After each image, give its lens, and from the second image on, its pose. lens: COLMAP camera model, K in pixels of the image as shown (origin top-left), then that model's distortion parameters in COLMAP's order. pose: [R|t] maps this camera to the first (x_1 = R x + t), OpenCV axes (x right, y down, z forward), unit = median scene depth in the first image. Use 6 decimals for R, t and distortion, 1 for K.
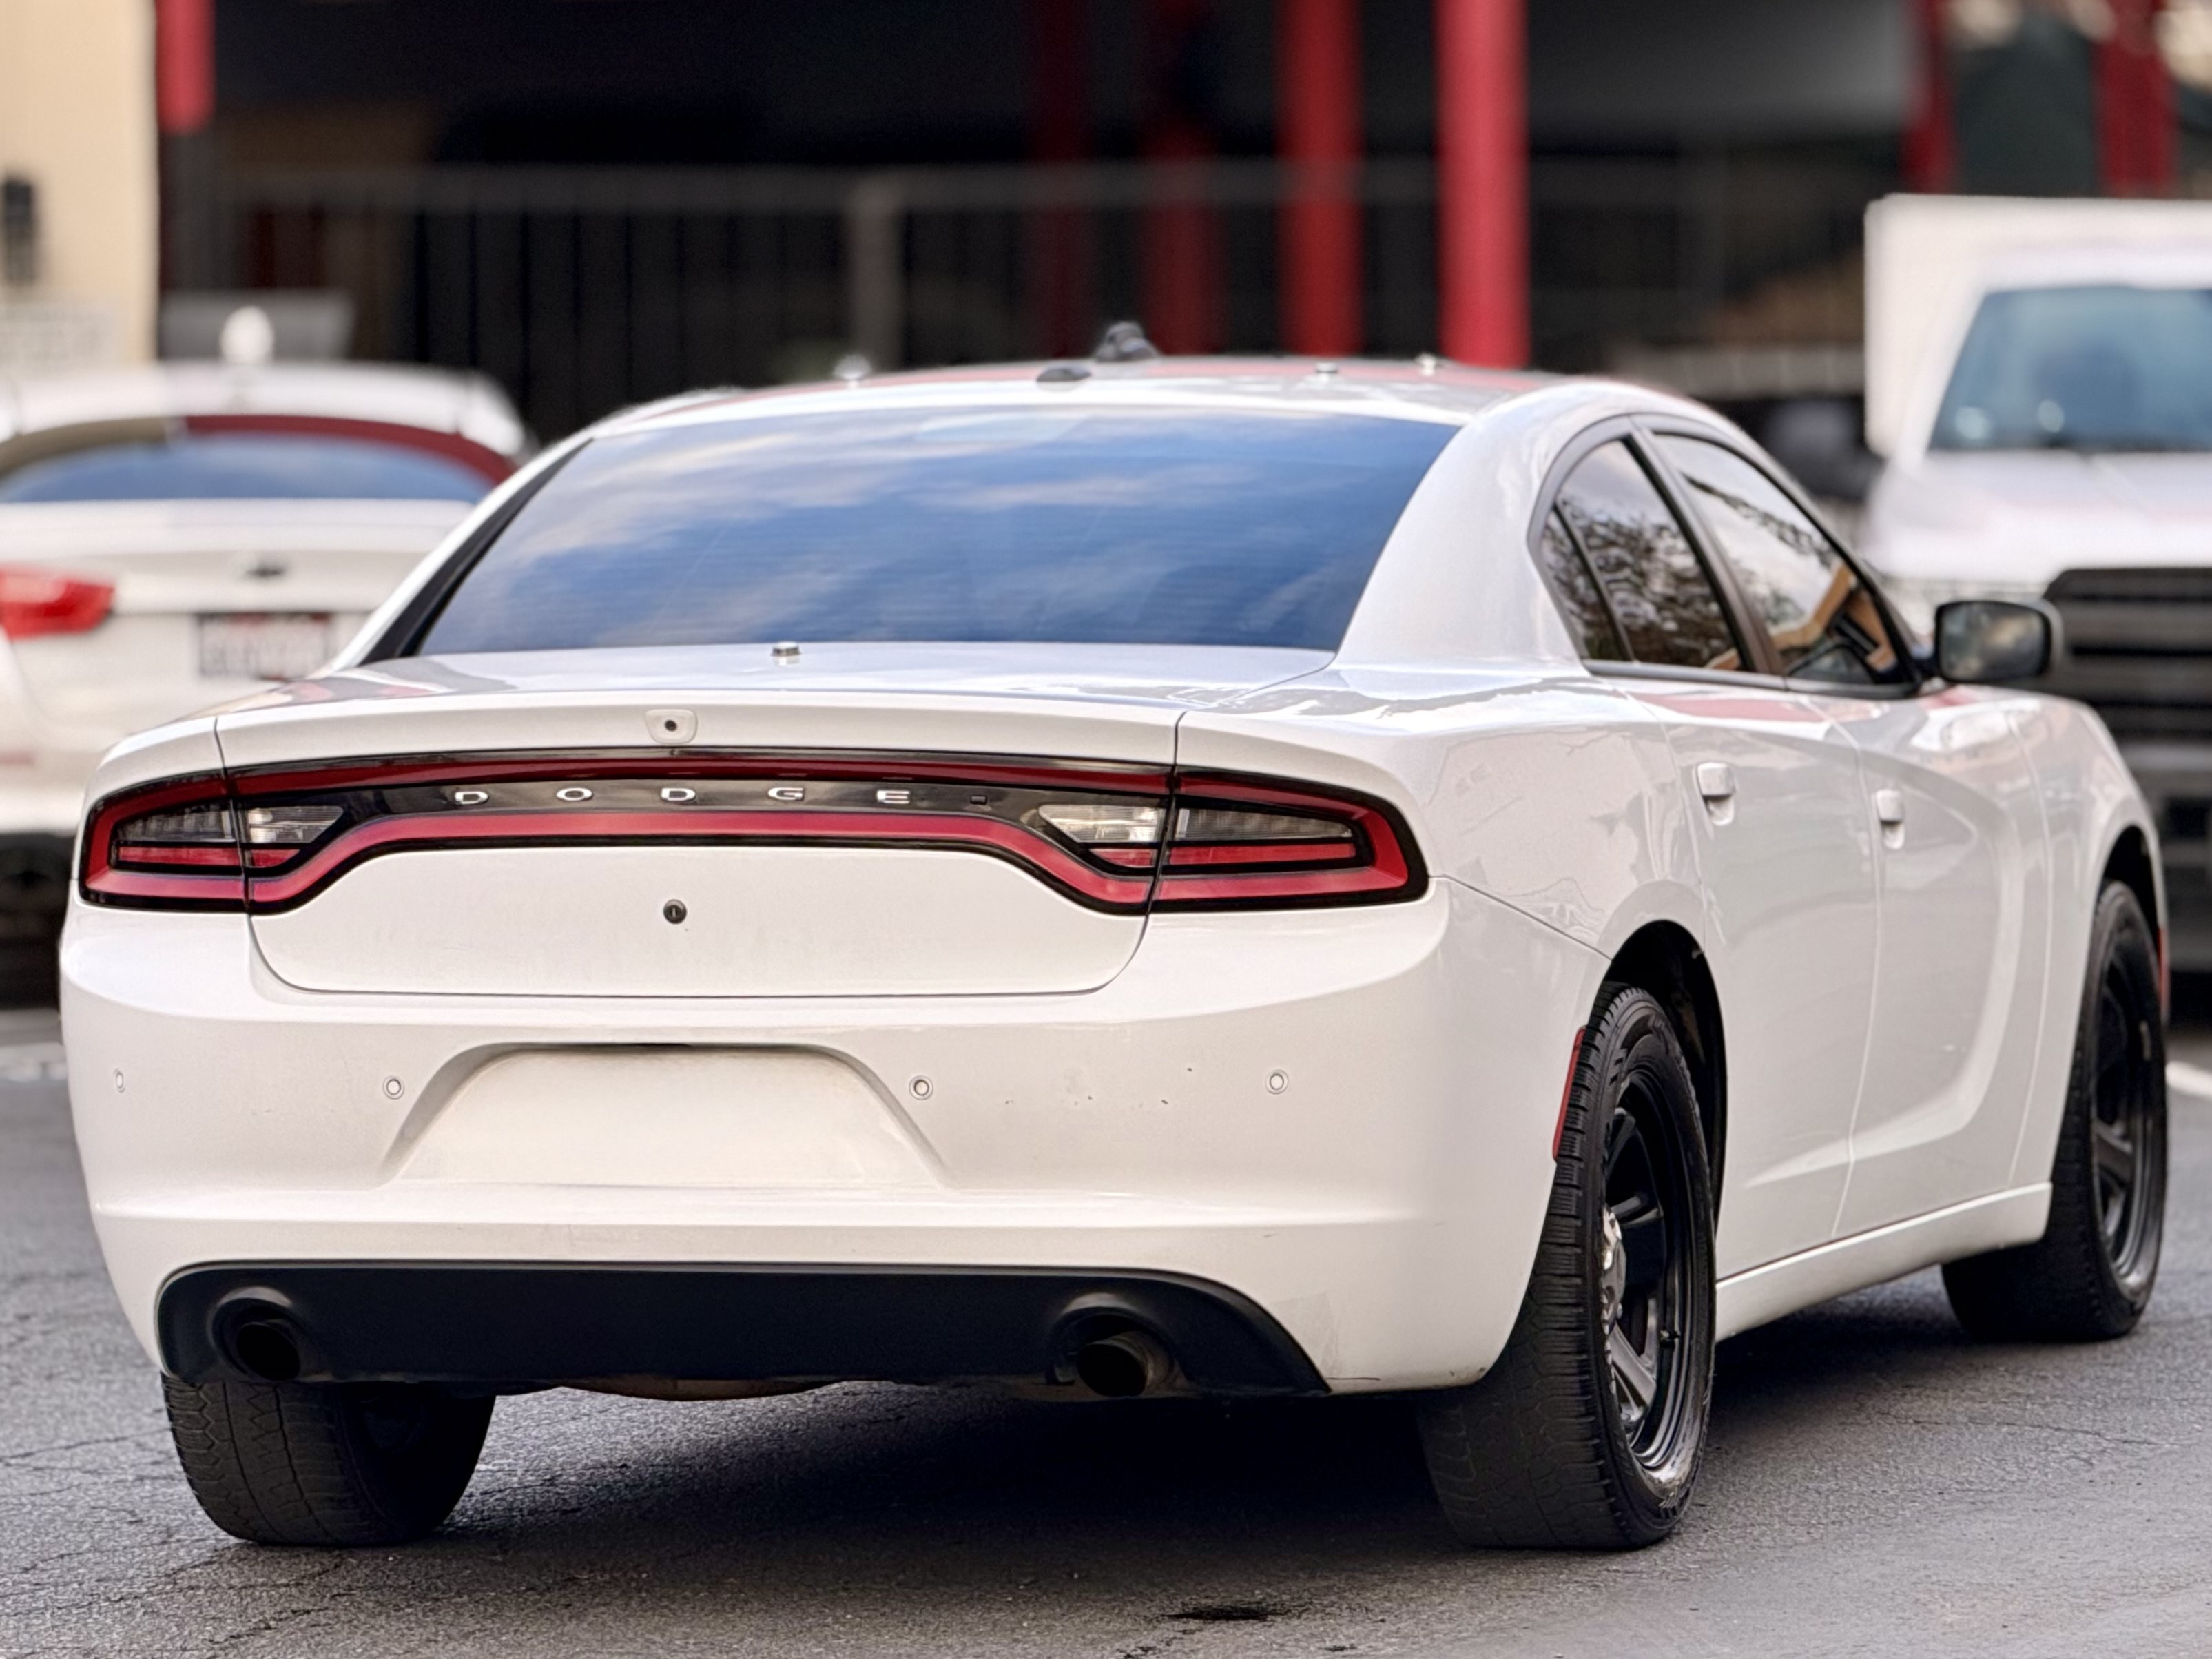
lens RADIAL K [[11197.9, 0, 1106.0], [0, 11197.9, 829.5], [0, 0, 1]] dist [0.230576, 3.884319]
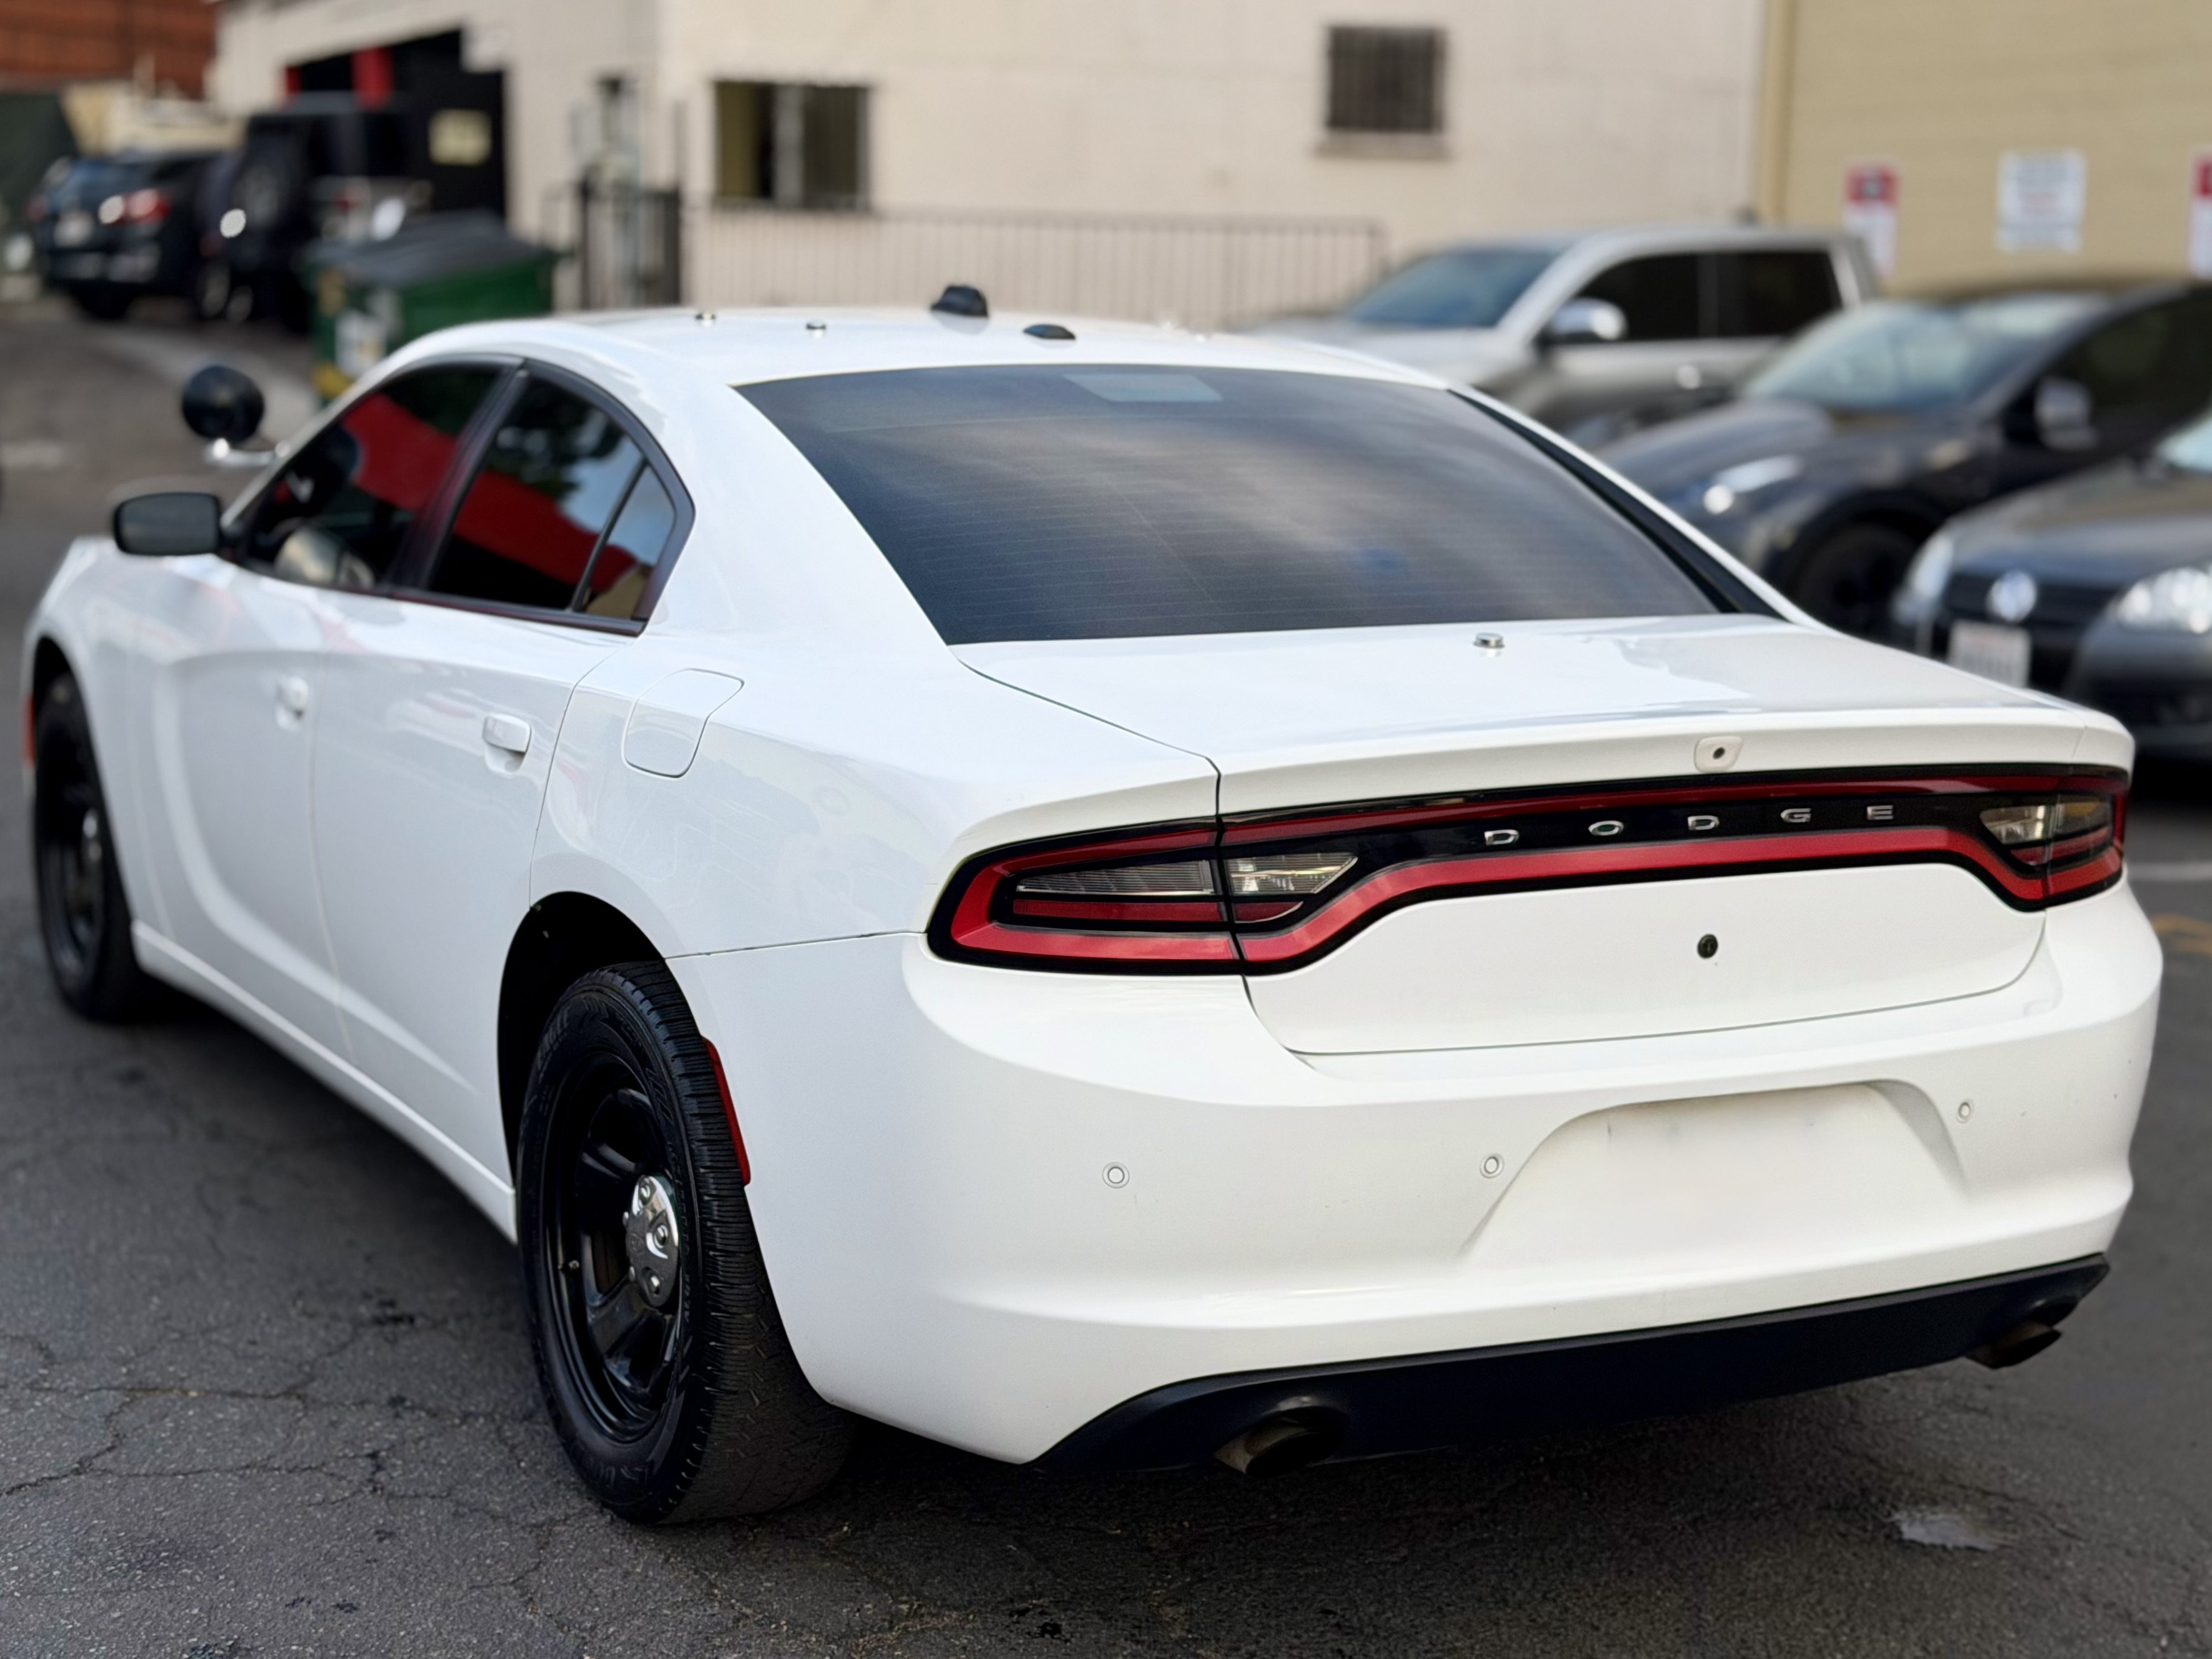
lens RADIAL K [[3682.3, 0, 1022.0], [0, 3682.3, 838.8], [0, 0, 1]] dist [0.149536, -0.023419]
pose [[0.711418, -0.086246, 0.697457, -0.294277], [-0.007855, 0.991403, 0.130607, -0.041774], [-0.702725, -0.098395, 0.704625, 0.804736]]
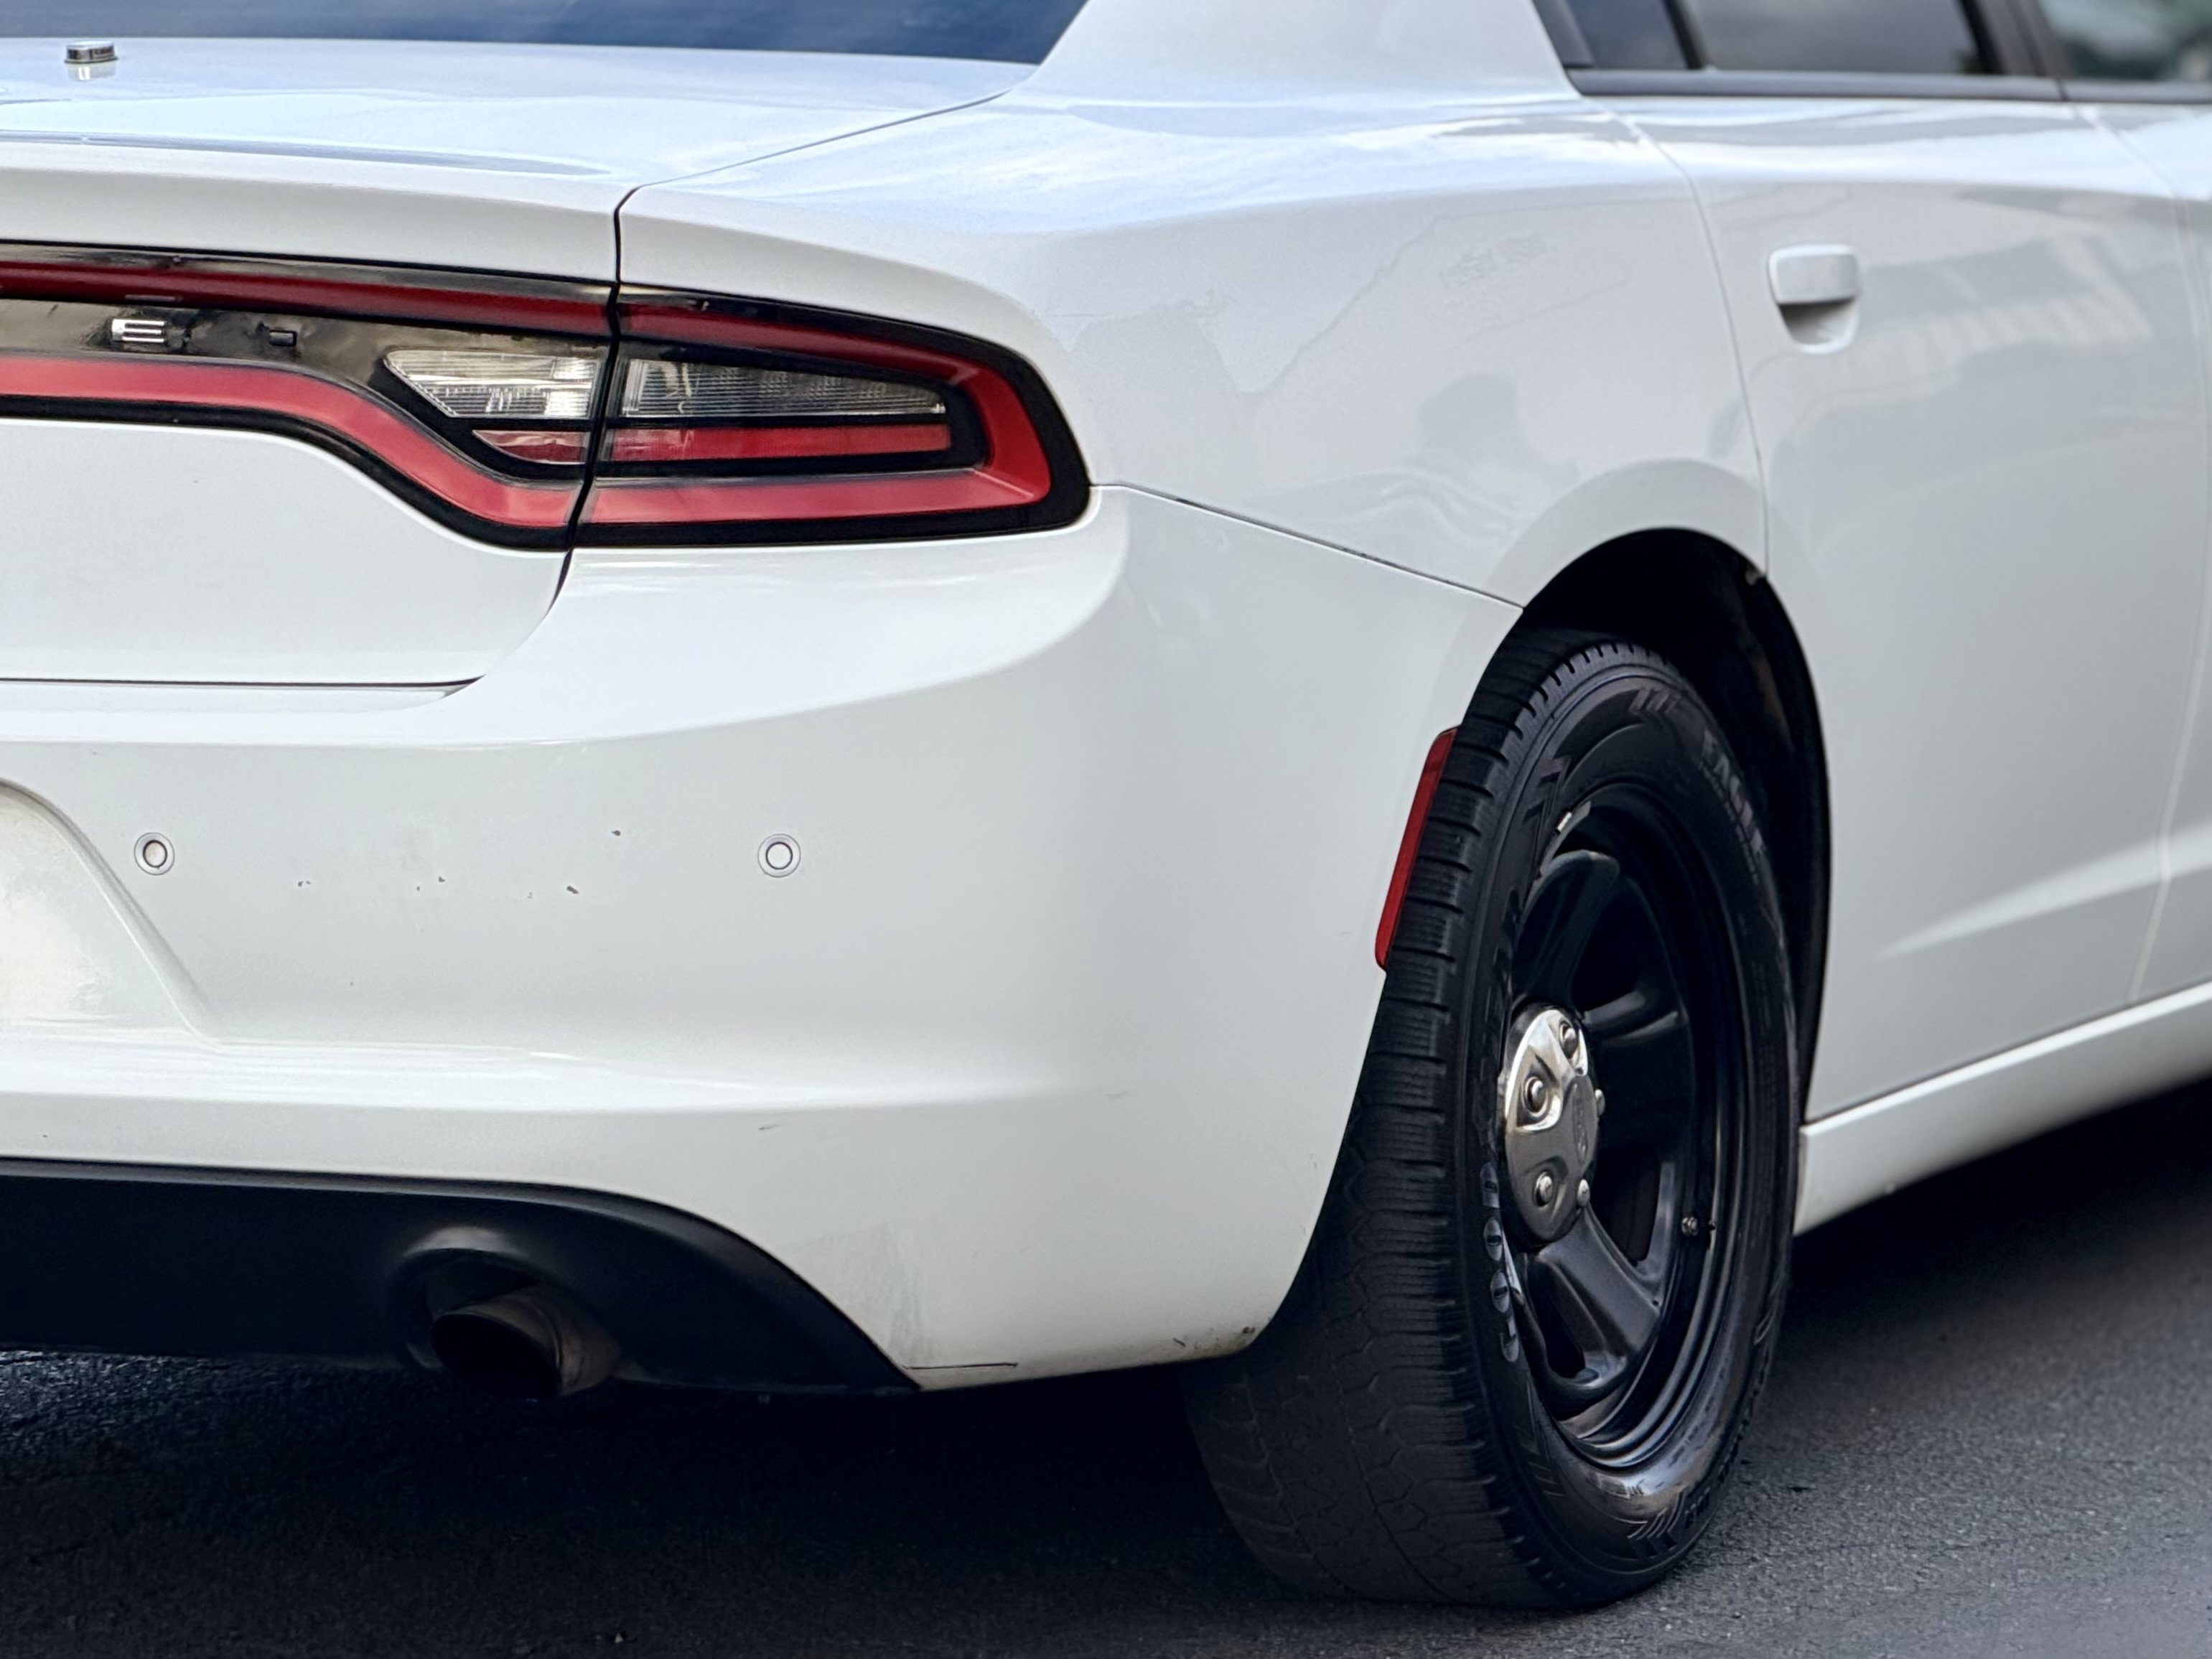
lens RADIAL K [[11196.7, 0, 1106.0], [0, 11196.7, 829.5], [0, 0, 1]] dist [0.230576, 3.884319]
pose [[0.990242, 0.018747, -0.138091, 0.105234], [-0.008749, 0.997319, 0.072654, -0.018864], [0.139082, -0.070737, 0.987751, 0.437915]]
